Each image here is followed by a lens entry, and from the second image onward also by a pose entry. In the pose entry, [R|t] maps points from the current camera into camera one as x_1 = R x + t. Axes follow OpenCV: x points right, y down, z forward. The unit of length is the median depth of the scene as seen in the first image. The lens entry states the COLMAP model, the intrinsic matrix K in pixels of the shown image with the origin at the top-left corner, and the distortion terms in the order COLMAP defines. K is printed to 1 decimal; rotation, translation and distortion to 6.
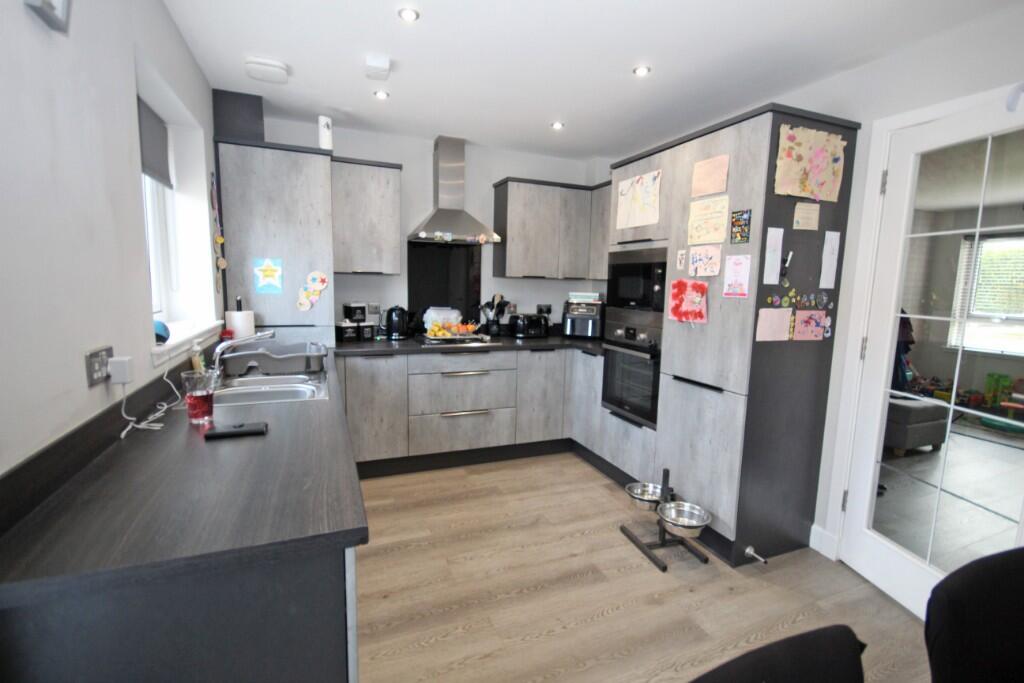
lens RADIAL K [[473.6, 0, 517.3], [0, 473.6, 346.2], [0, 0, 1]] dist [0.001035, -0.001003]
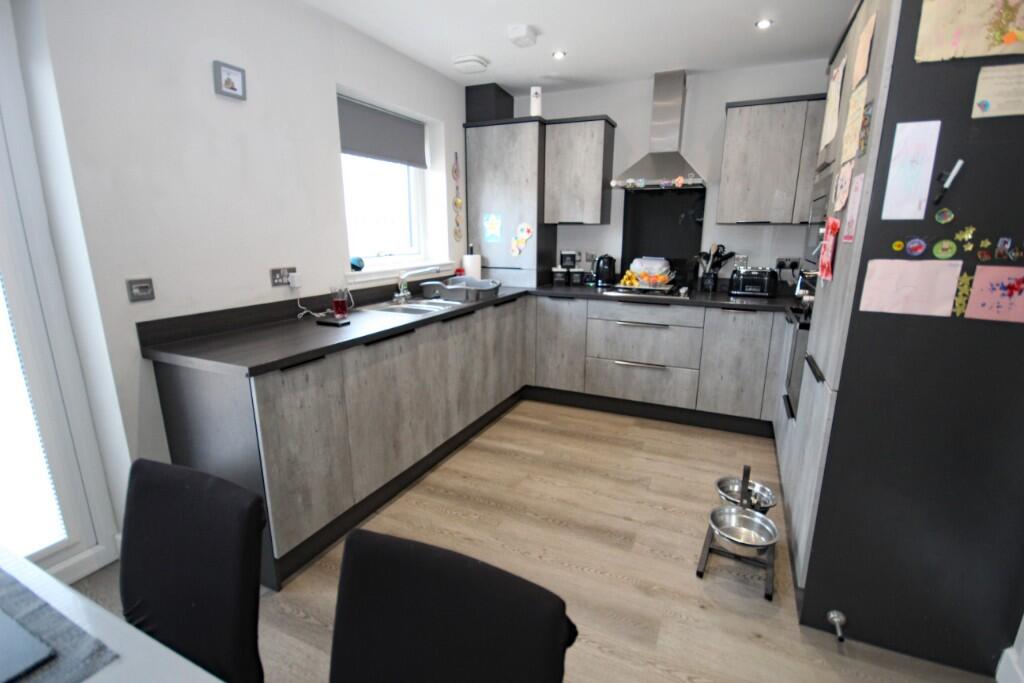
lens RADIAL K [[473.6, 0, 518.9], [0, 473.6, 344.7], [0, 0, 1]] dist [0.001035, -0.001003]
pose [[0.677231, 0.152530, -0.719787, 0.499971], [-0.086916, 0.988011, 0.127592, -0.005410], [0.730619, -0.023848, 0.682369, 0.165473]]
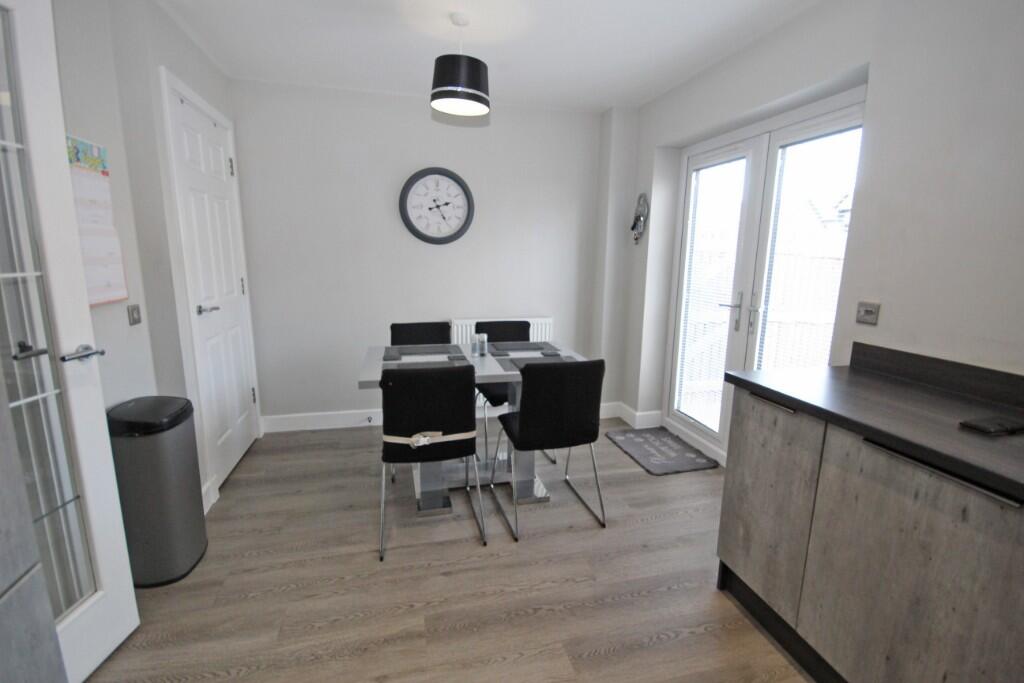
lens RADIAL K [[473.6, 0, 516.2], [0, 473.6, 343.6], [0, 0, 1]] dist [0.001035, -0.001003]
pose [[-0.987673, -0.069704, 0.140155, 0.092055], [-0.020998, 0.946286, 0.322649, -0.114838], [-0.155116, 0.315729, -0.936085, 0.922603]]
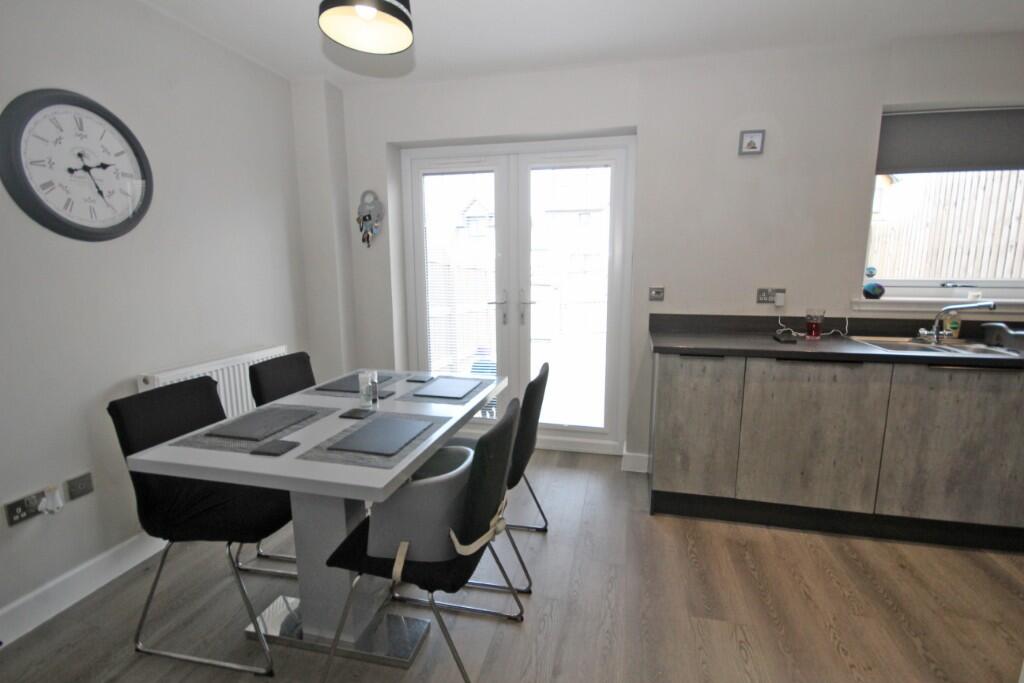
lens RADIAL K [[473.6, 0, 518.8], [0, 473.6, 345.4], [0, 0, 1]] dist [0.001035, -0.001003]
pose [[-0.588256, 0.109657, -0.801205, 0.678877], [-0.122904, 0.967131, 0.222605, -0.034413], [0.799281, 0.229420, -0.555443, 0.570894]]
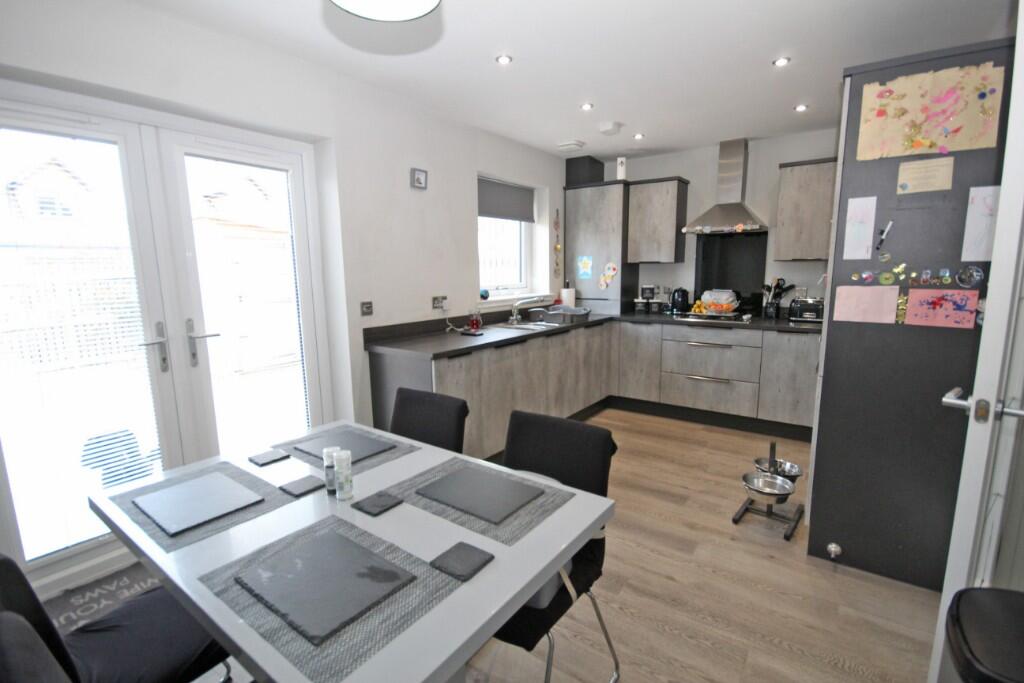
lens RADIAL K [[473.6, 0, 519.0], [0, 473.6, 345.1], [0, 0, 1]] dist [0.001035, -0.001003]
pose [[0.522791, 0.107692, -0.845631, 0.743062], [-0.092032, 0.993320, 0.069603, 0.022894], [0.847478, 0.041437, 0.529210, -0.027080]]
